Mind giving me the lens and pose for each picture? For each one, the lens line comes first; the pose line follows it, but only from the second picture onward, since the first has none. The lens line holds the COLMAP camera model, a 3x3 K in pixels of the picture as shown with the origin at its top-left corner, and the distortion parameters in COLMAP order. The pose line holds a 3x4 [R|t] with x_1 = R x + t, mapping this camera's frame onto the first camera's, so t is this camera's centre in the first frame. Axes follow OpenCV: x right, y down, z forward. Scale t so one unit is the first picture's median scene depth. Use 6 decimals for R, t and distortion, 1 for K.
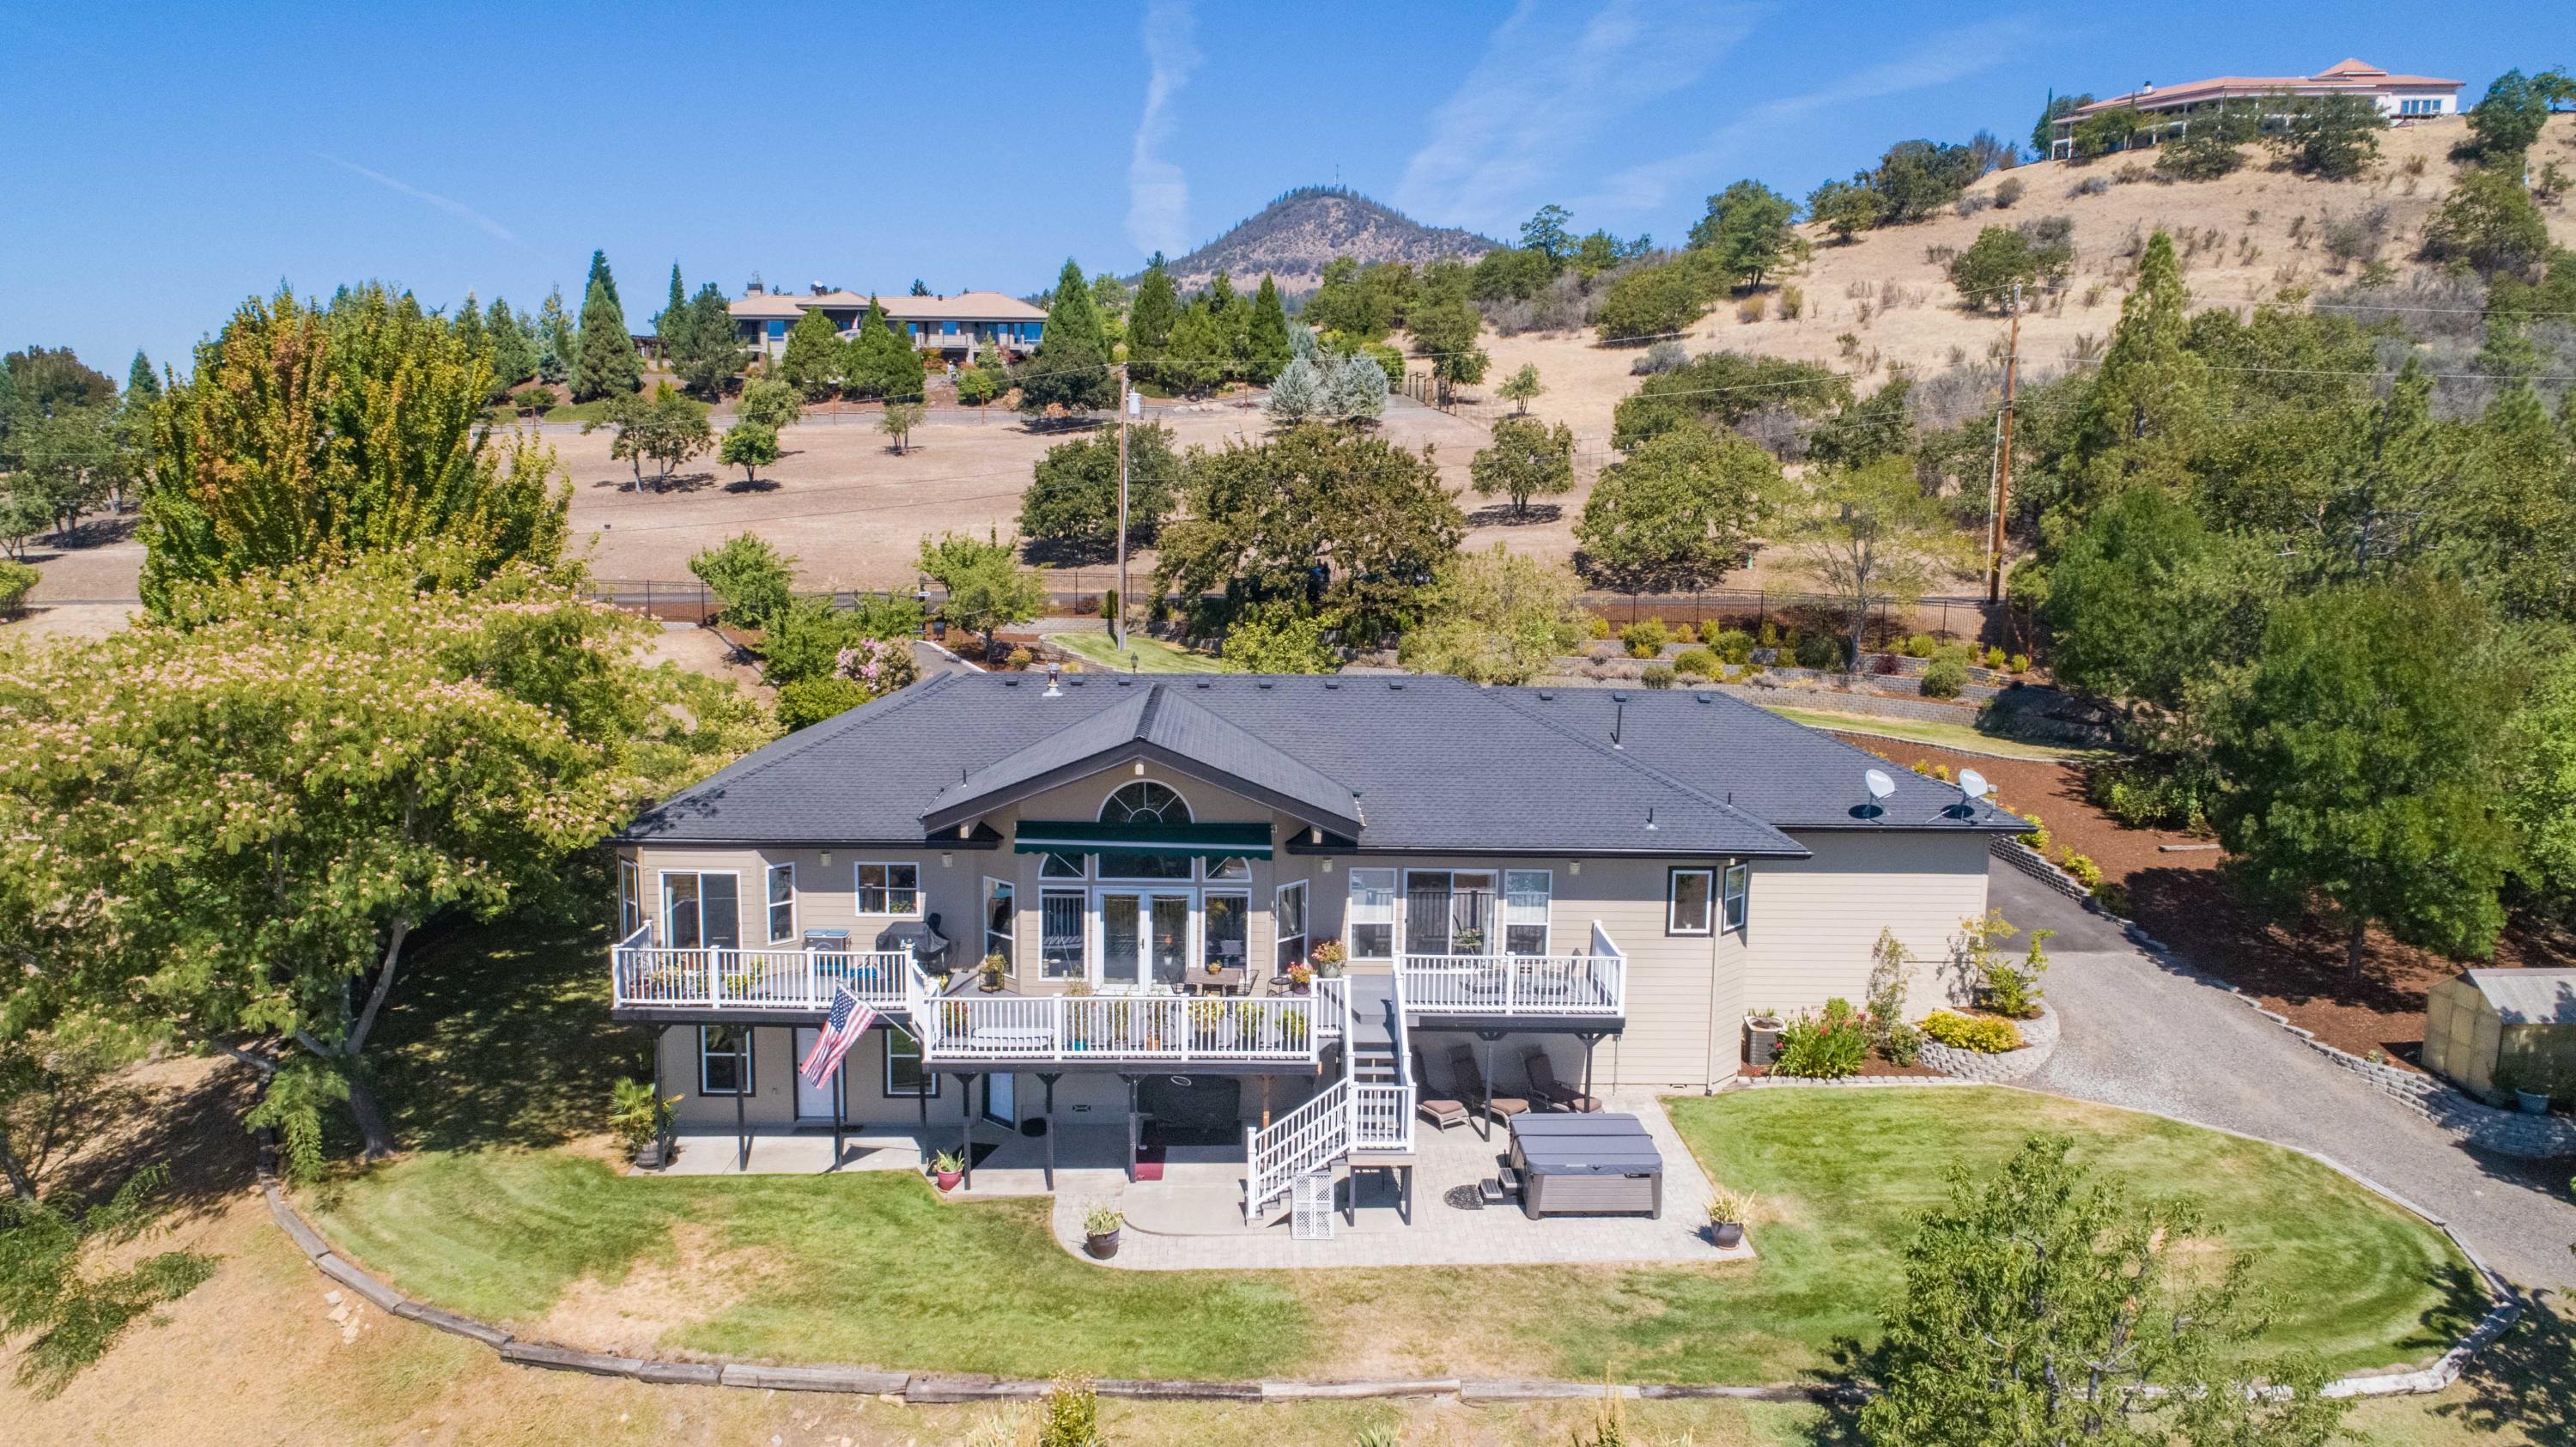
lens RADIAL K [[1732.1, 0, 1284.7], [0, 1732.1, 735.9], [0, 0, 1]] dist [-0.012401, 0.005308]
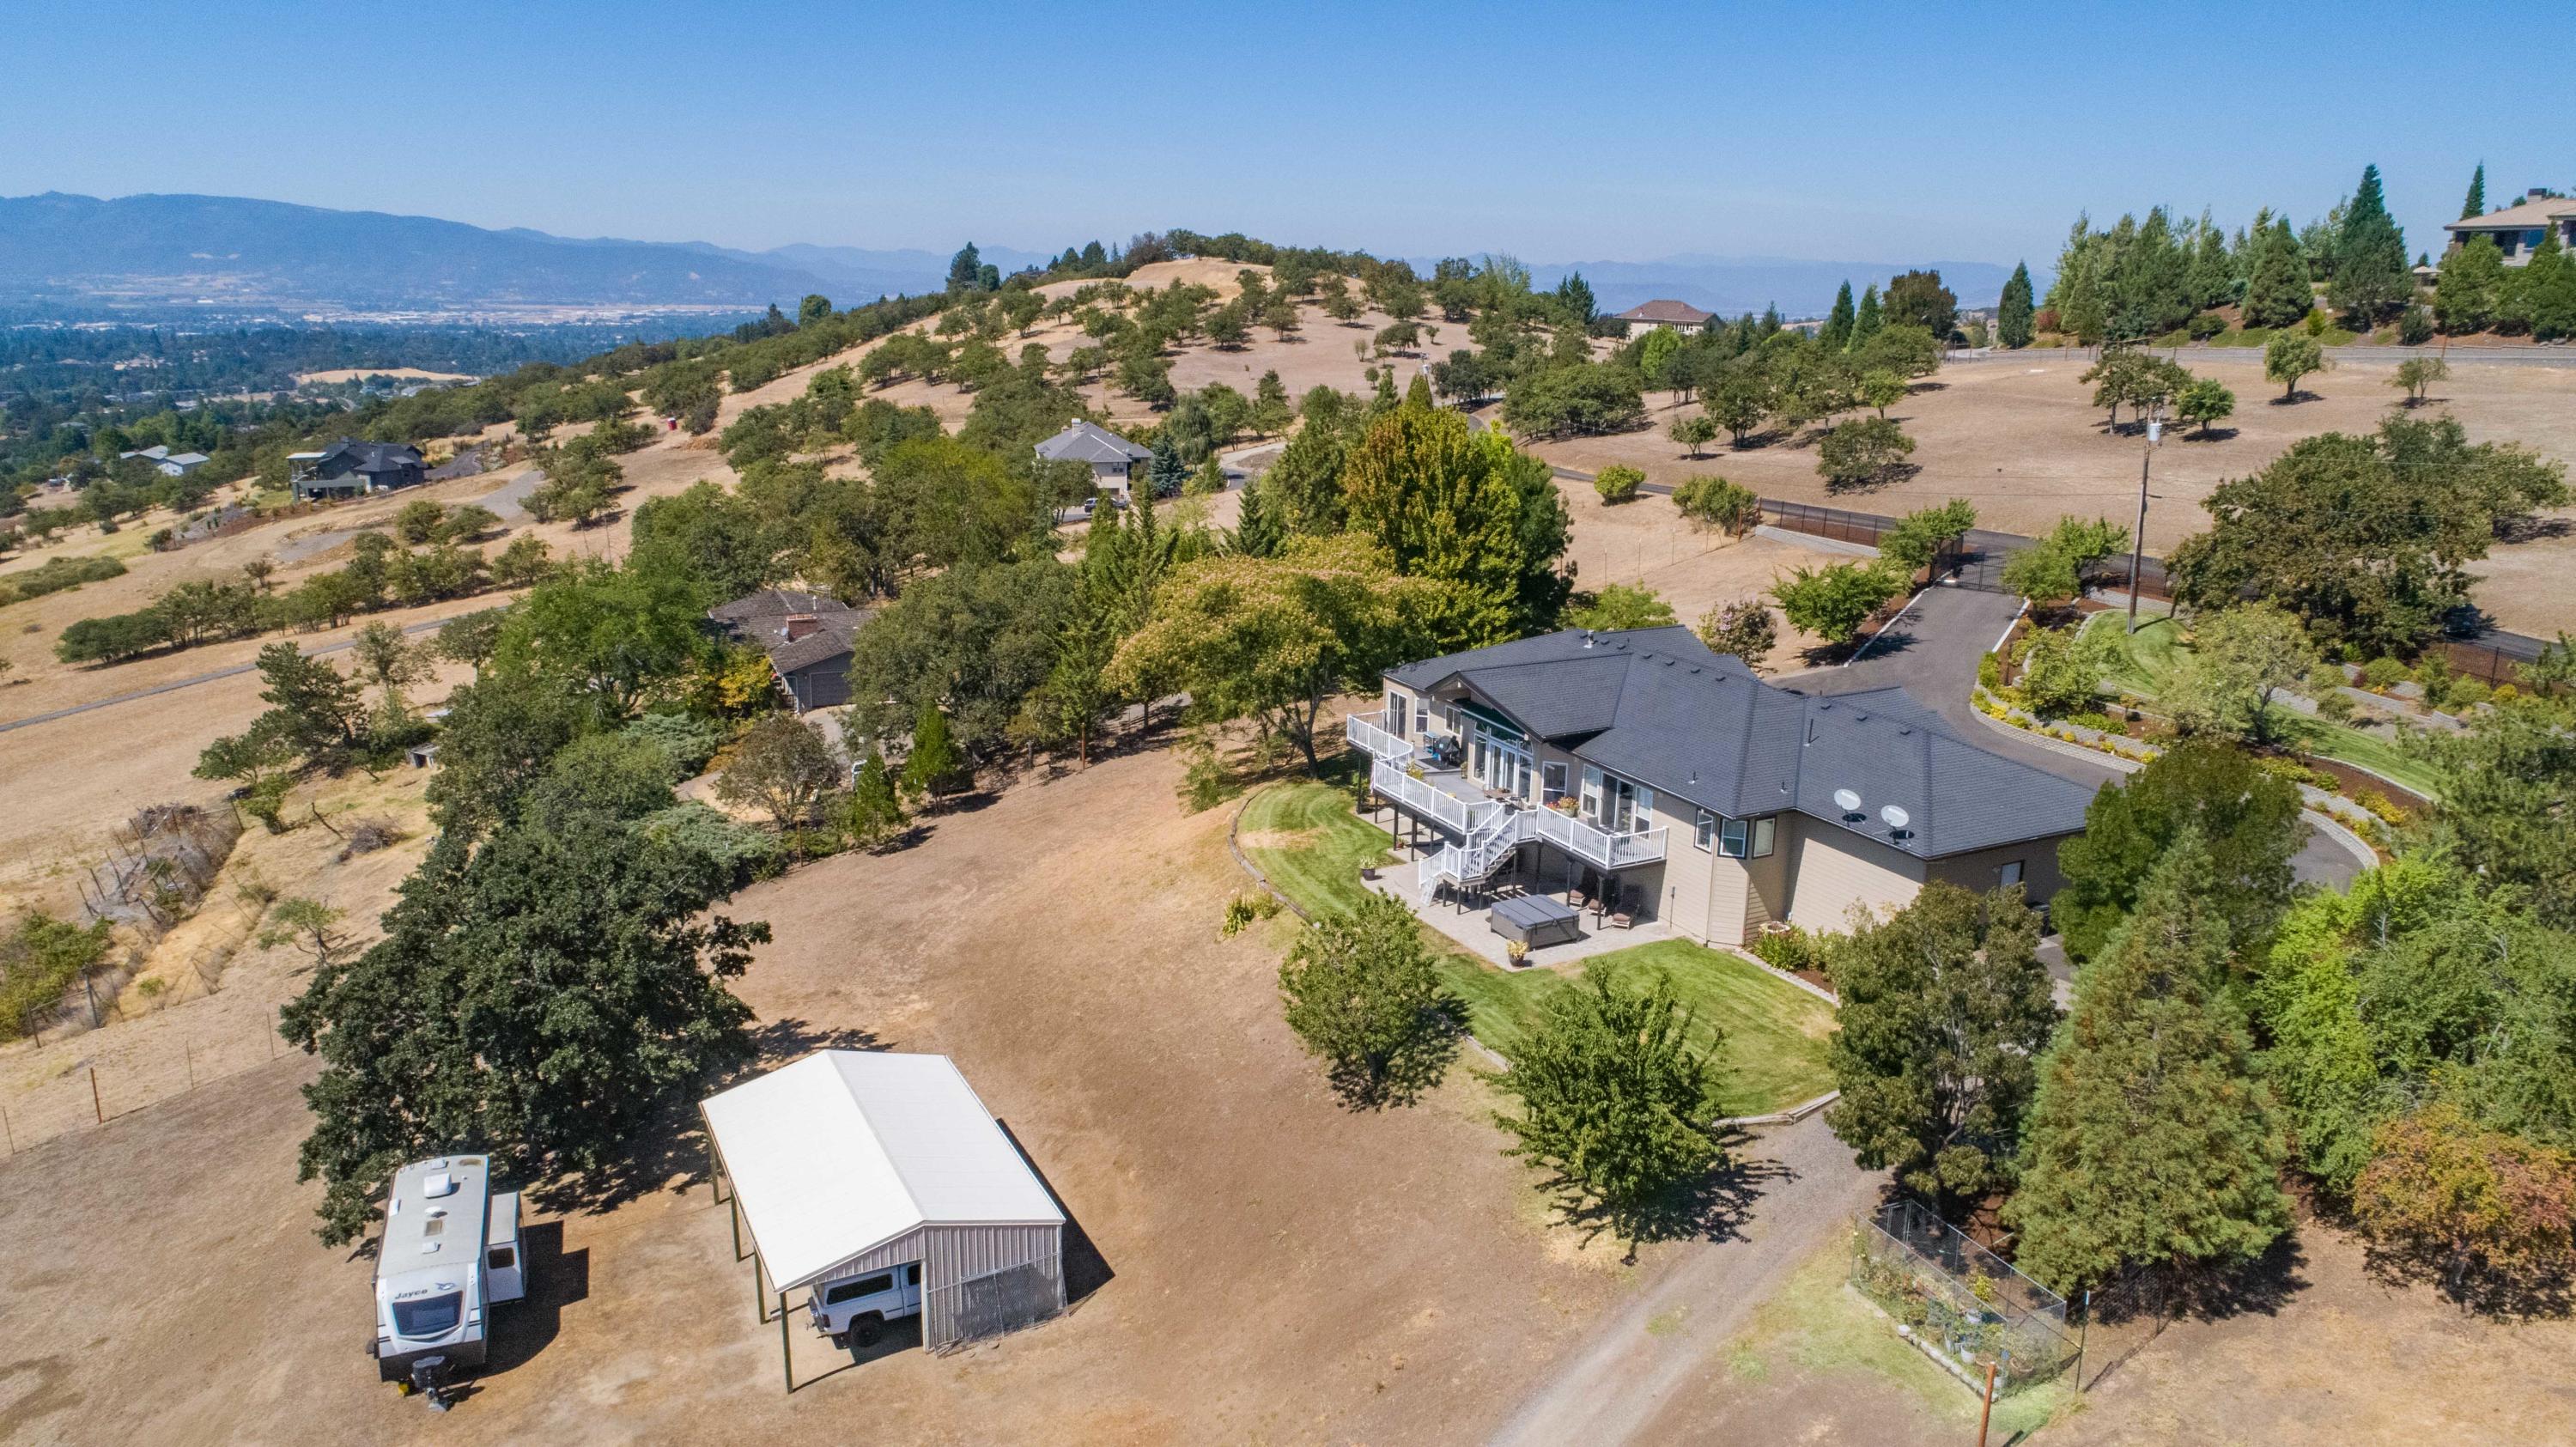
lens RADIAL K [[1732.1, 0, 1284.7], [0, 1732.1, 735.9], [0, 0, 1]] dist [-0.012401, 0.005308]
pose [[0.437388, 0.225782, -0.870468, 1.422202], [-0.138874, 0.973315, 0.182678, -0.234615], [0.888485, 0.040984, 0.457071, -0.146752]]
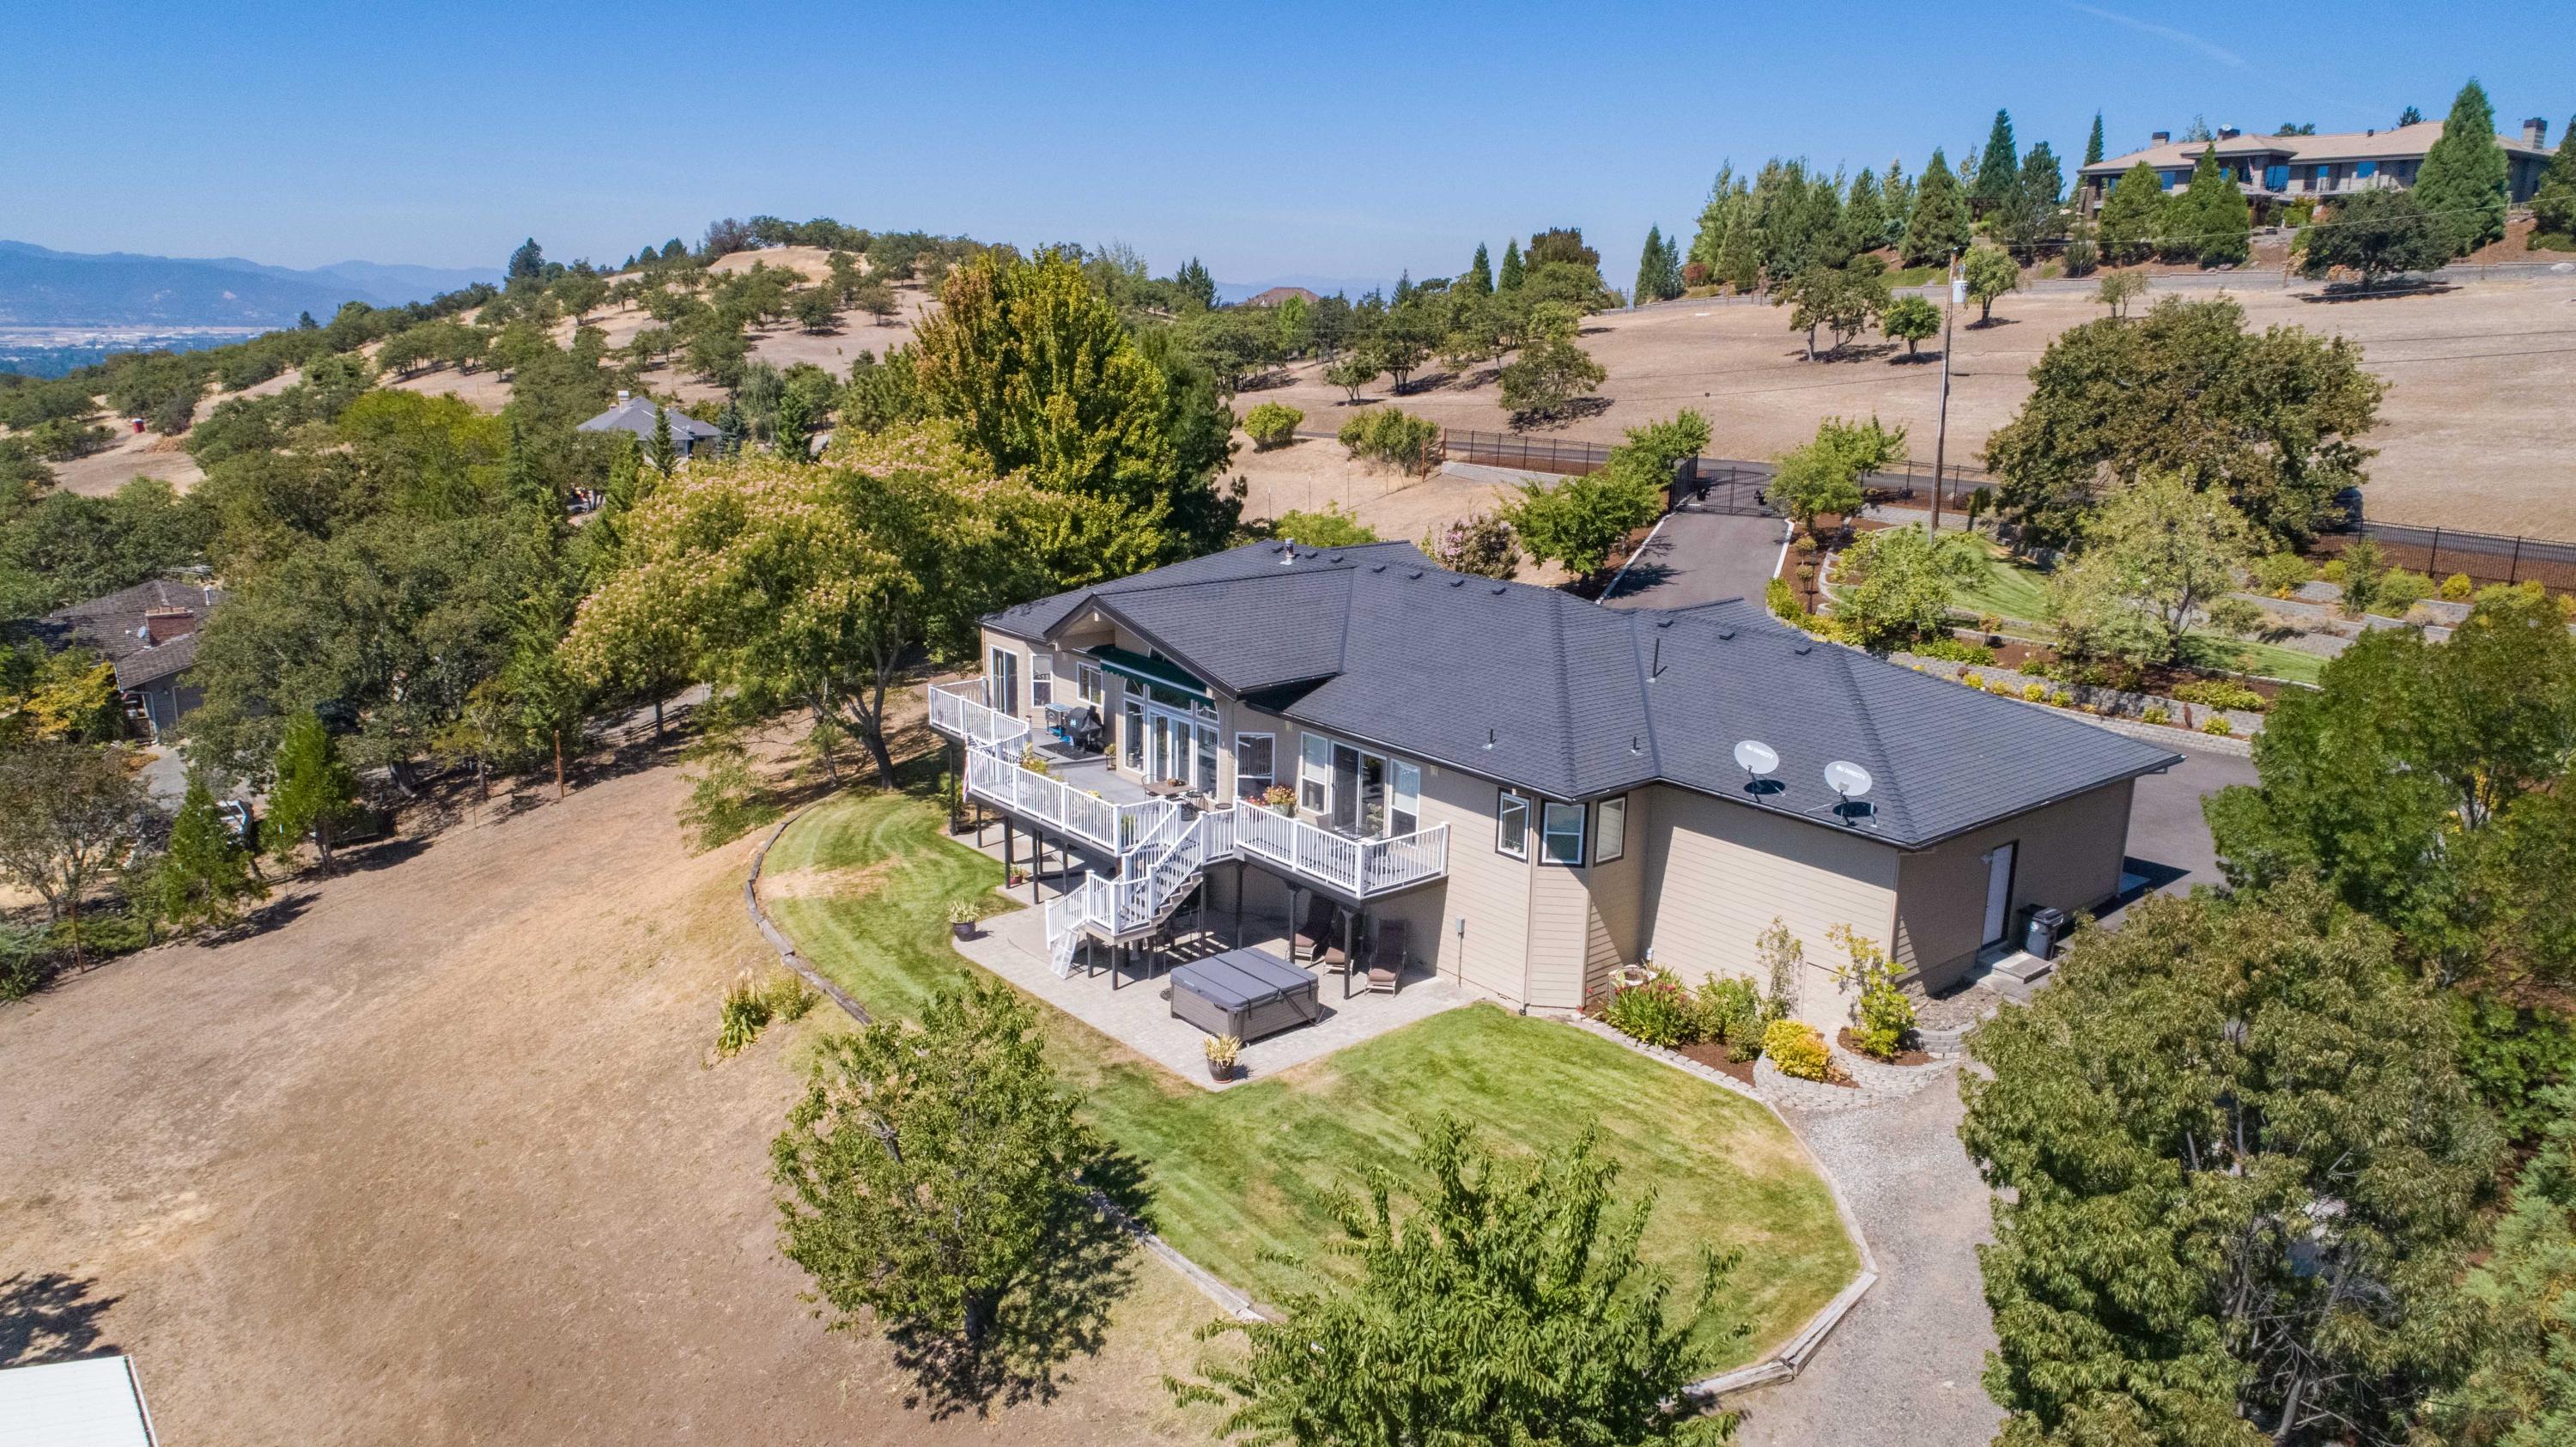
lens RADIAL K [[1732.1, 0, 1284.7], [0, 1732.1, 735.9], [0, 0, 1]] dist [-0.012401, 0.005308]
pose [[0.619461, 0.188493, -0.762062, 0.870022], [-0.122207, 0.982066, 0.143571, -0.083586], [0.775457, 0.004193, 0.631386, 0.220189]]
